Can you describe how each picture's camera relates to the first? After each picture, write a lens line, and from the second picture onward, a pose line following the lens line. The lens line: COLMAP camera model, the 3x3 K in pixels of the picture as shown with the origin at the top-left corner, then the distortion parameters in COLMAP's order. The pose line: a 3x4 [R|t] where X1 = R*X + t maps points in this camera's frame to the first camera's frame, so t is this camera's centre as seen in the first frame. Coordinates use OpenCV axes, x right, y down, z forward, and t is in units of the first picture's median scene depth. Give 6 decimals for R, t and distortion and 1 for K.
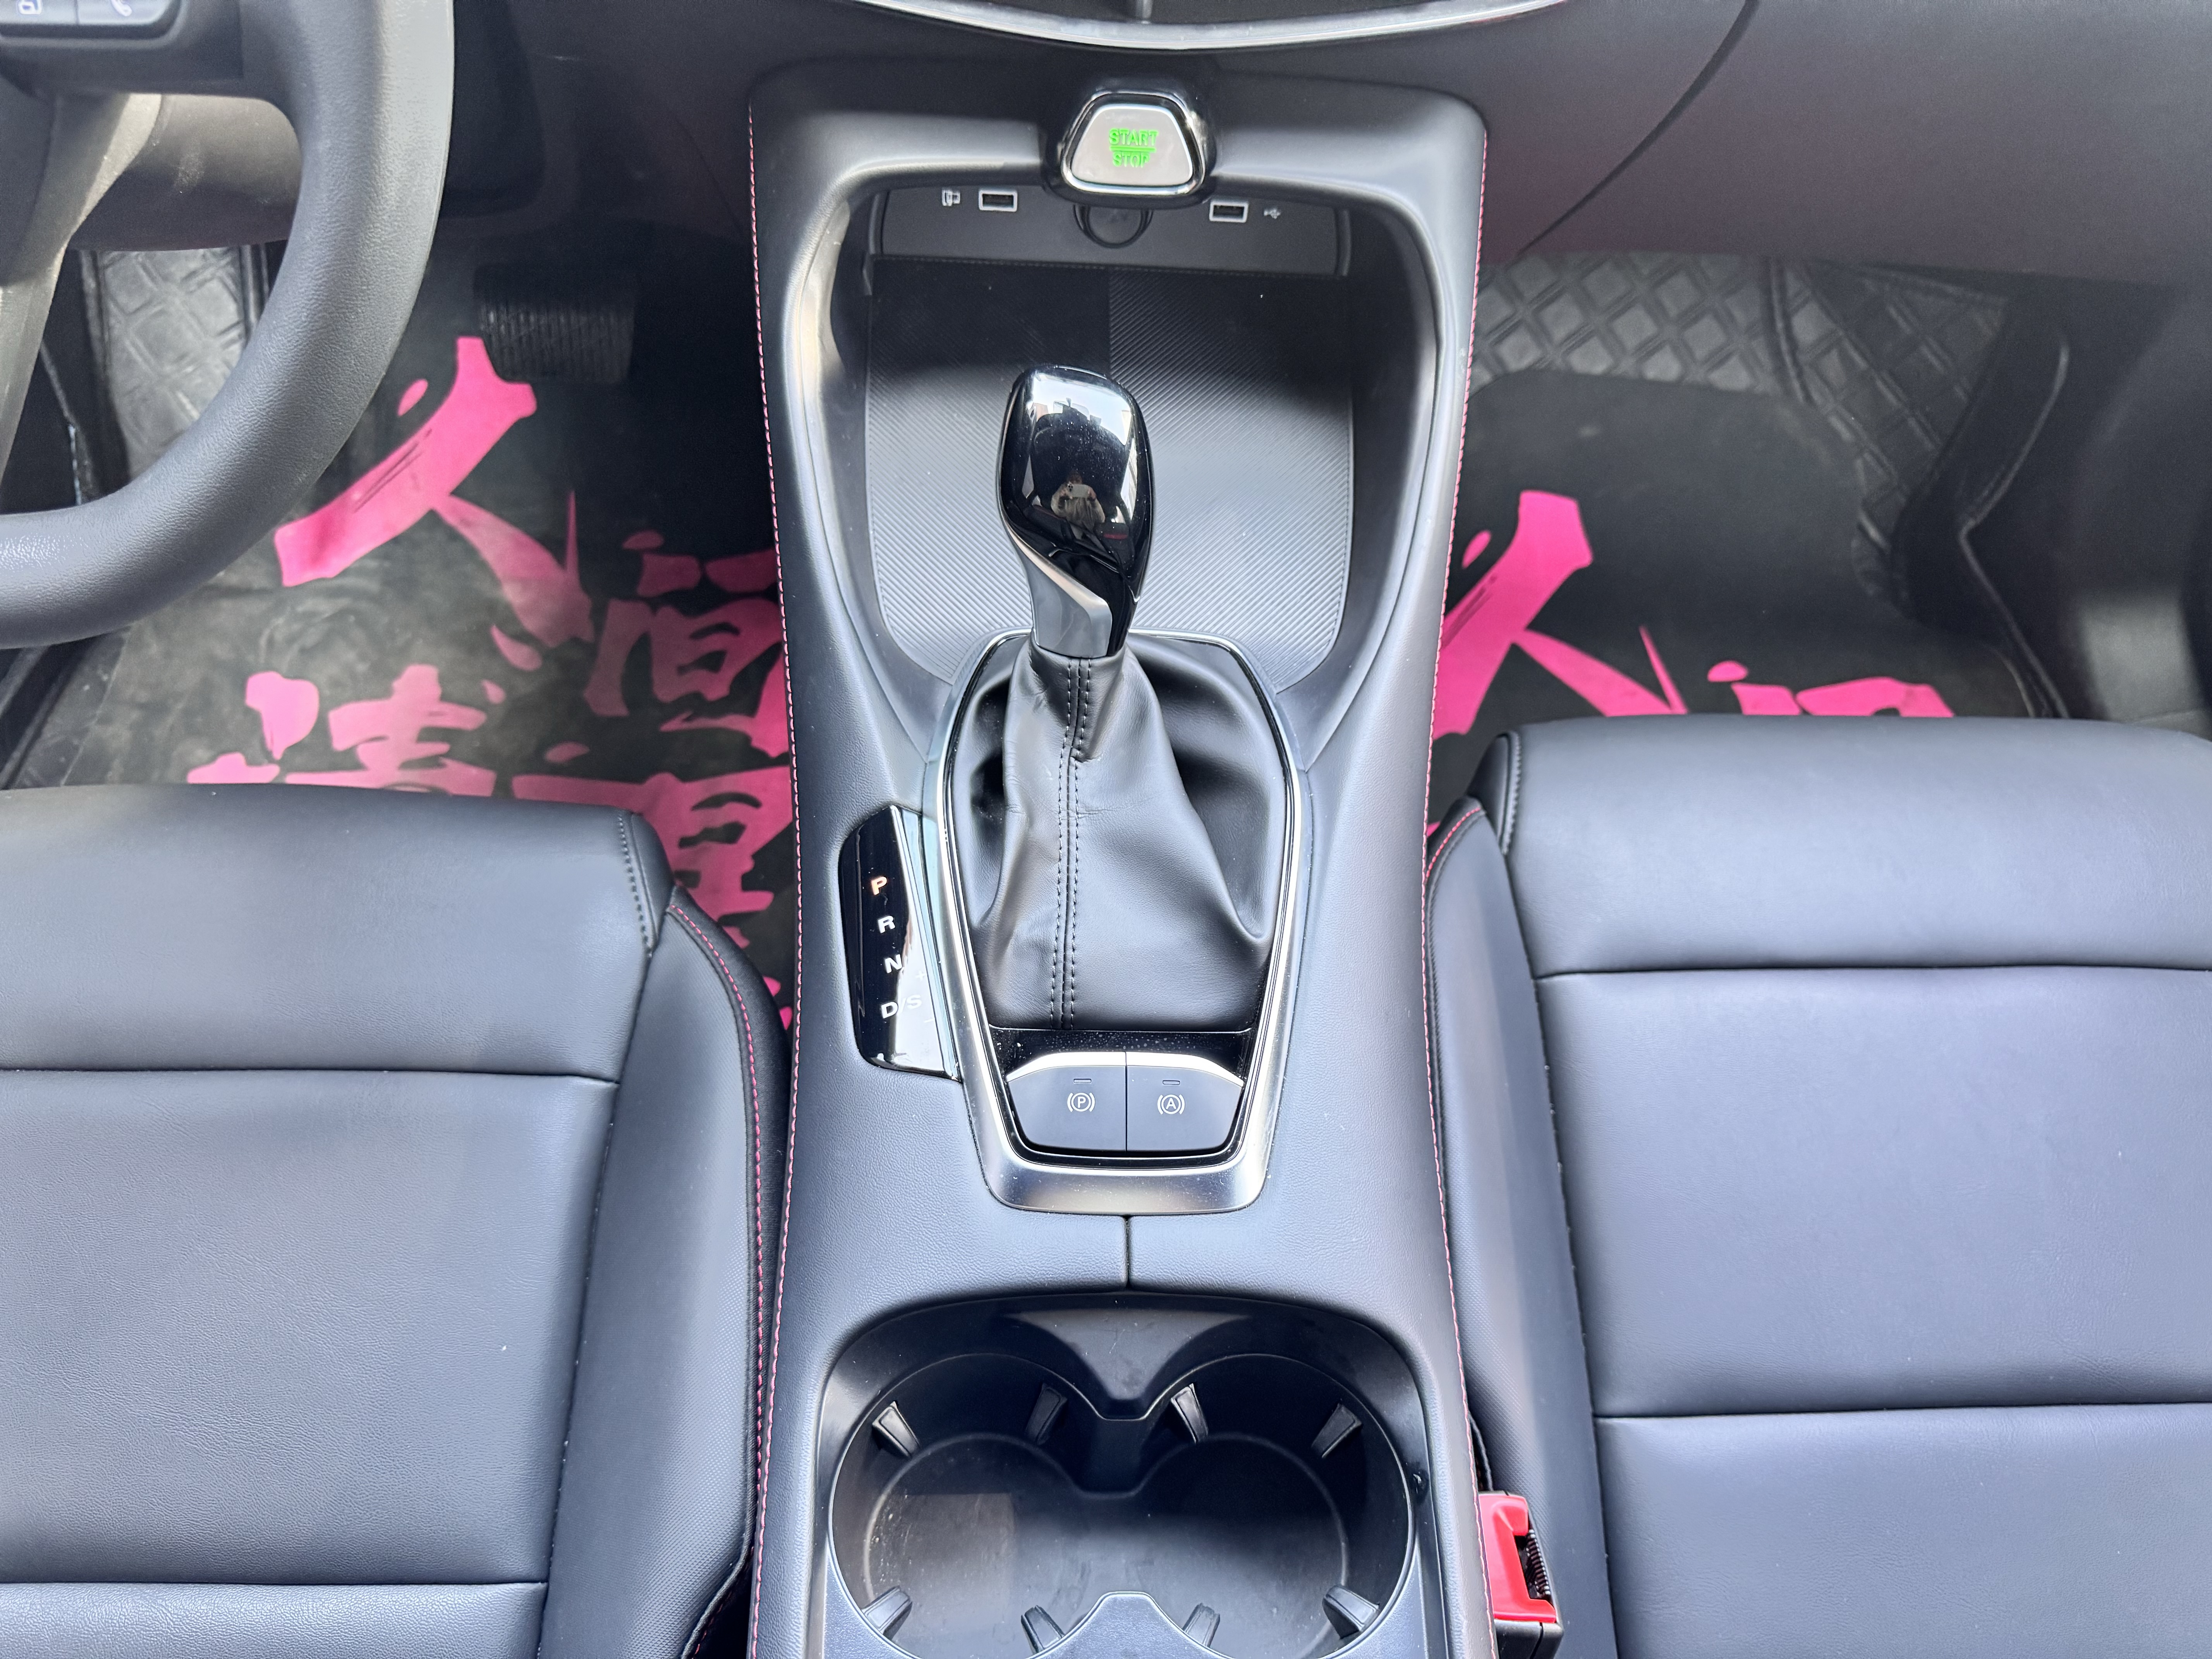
lens RADIAL K [[1603.2, 0, 1113.3], [0, 1603.2, 837.6], [0, 0, 1]] dist [0.022381, -0.028887]
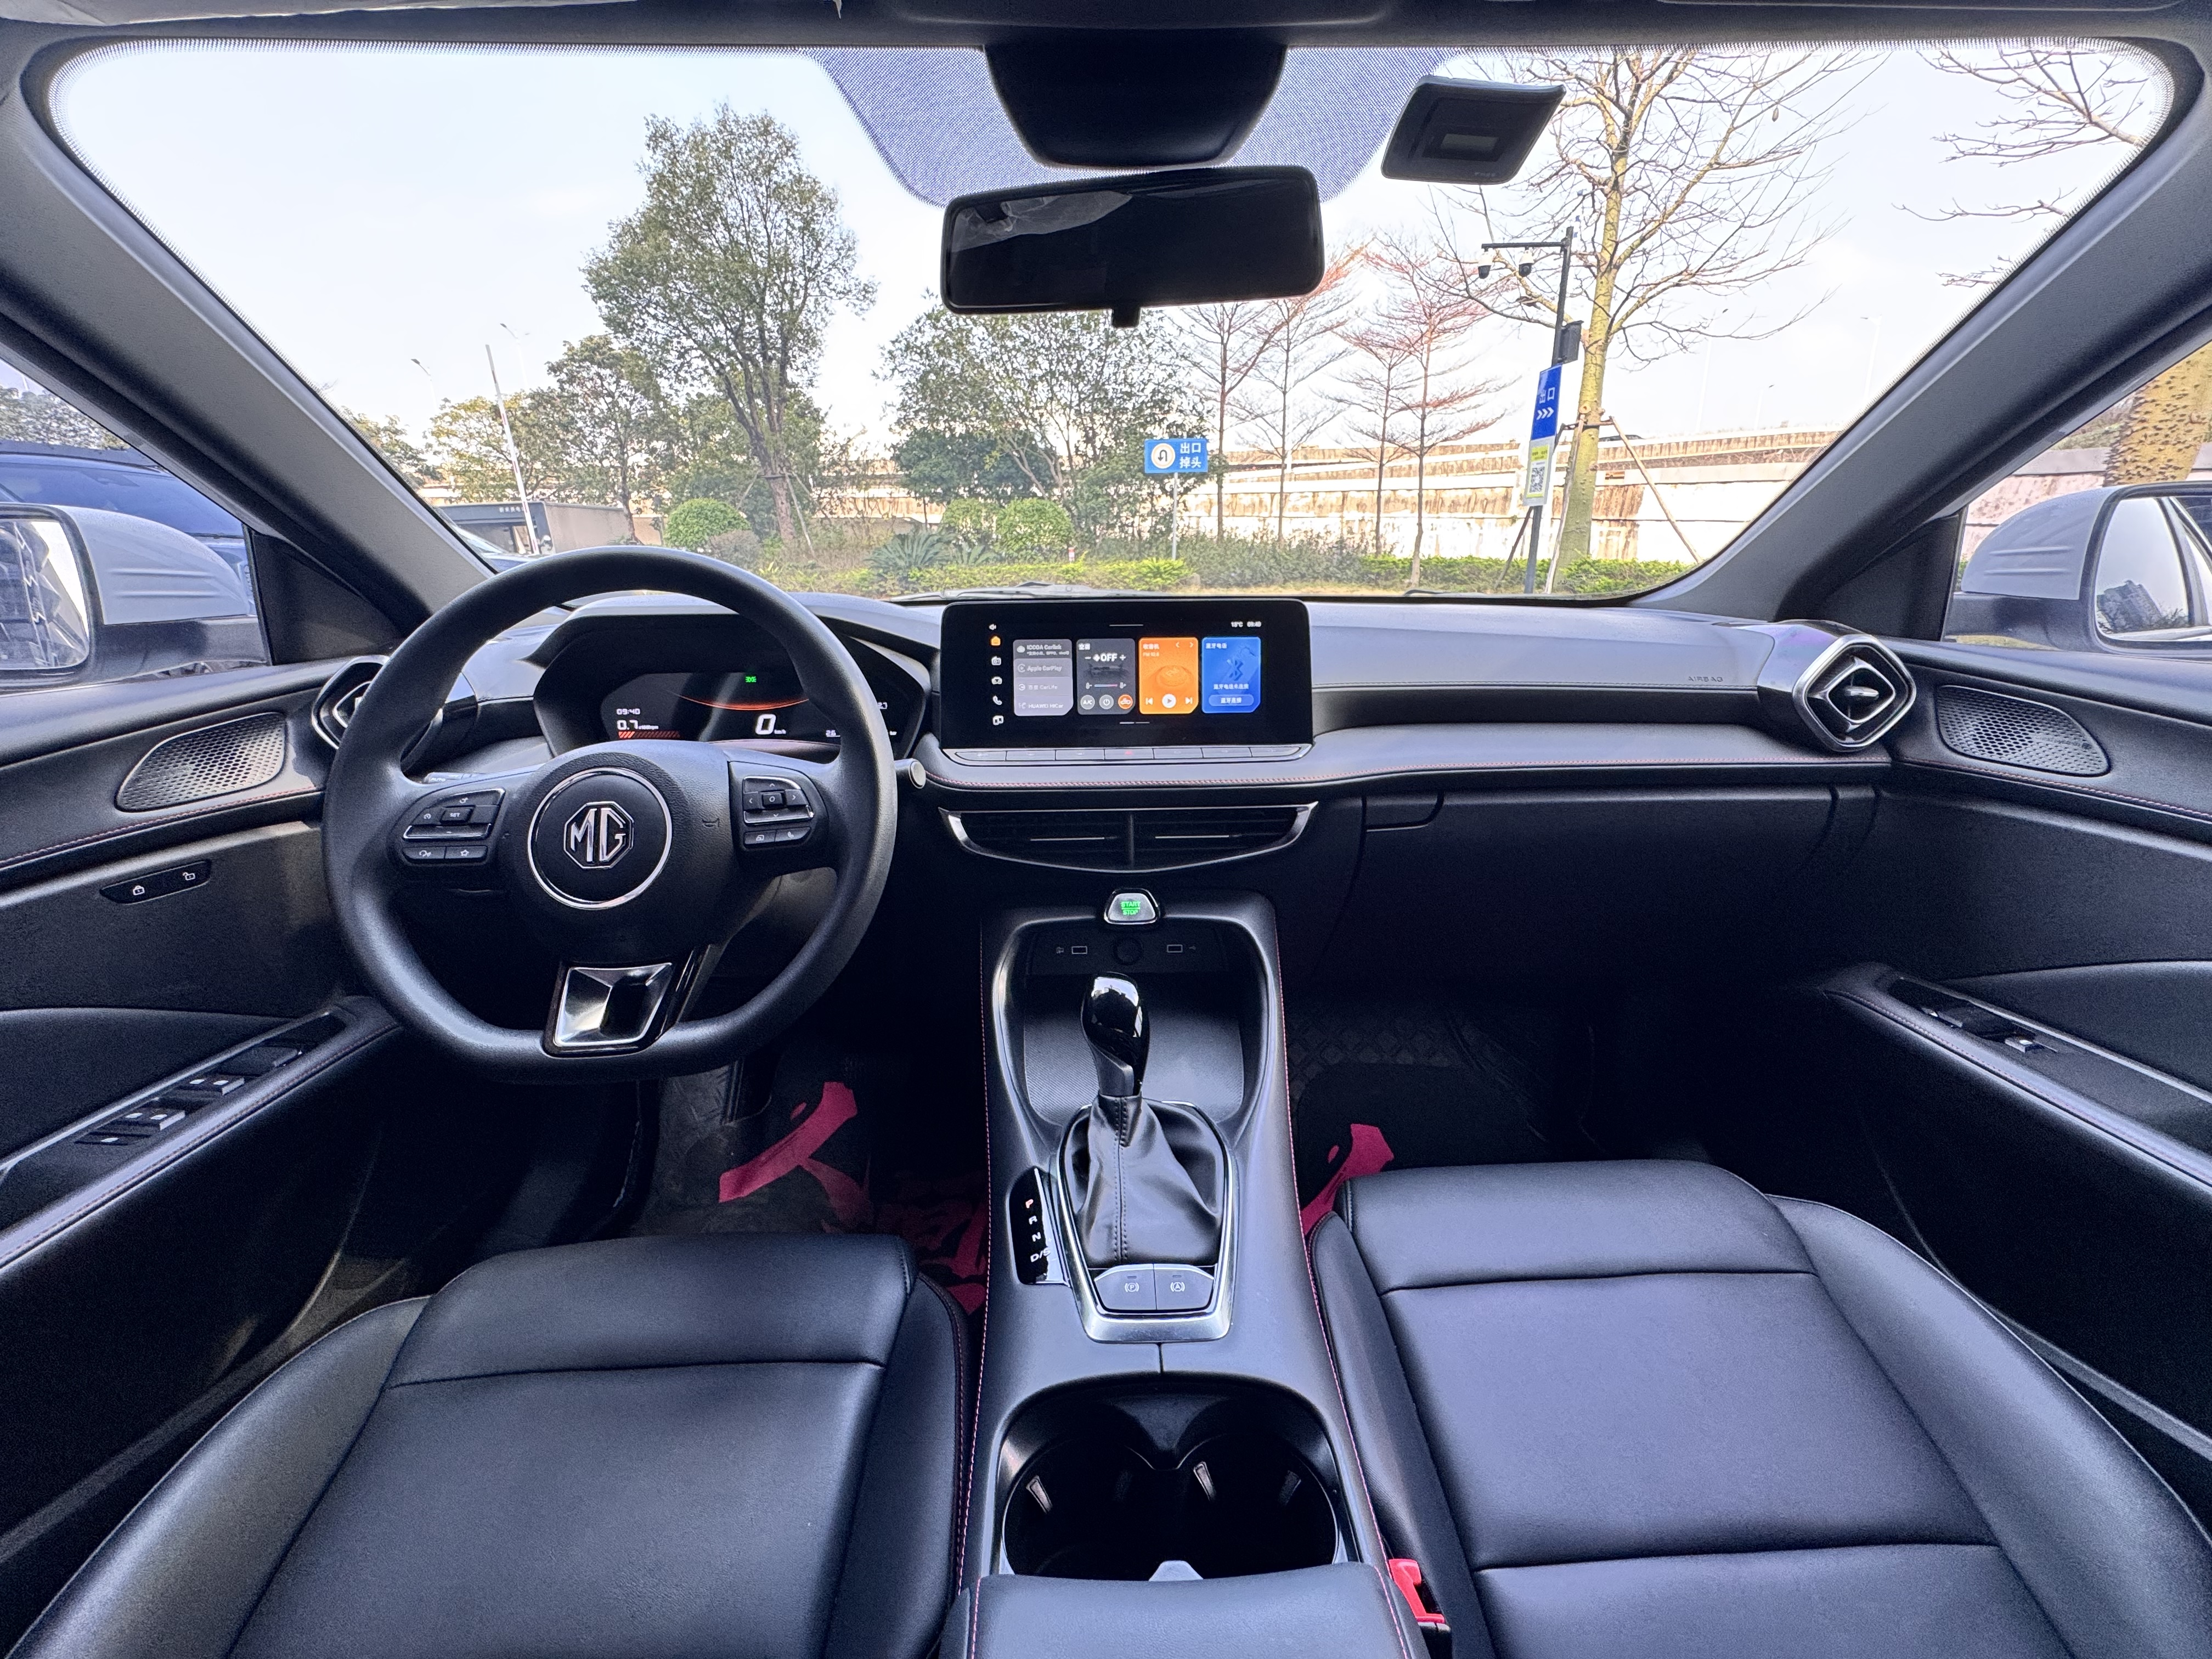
lens RADIAL K [[890.9, 0, 1095.8], [0, 890.9, 833.3], [0, 0, 1]] dist [-0.003381, -0.000926]
pose [[0.997084, -0.070524, -0.029157, 0.005978], [0.037120, 0.782023, -0.622143, 0.348087], [0.066677, 0.619247, 0.782360, -0.179307]]
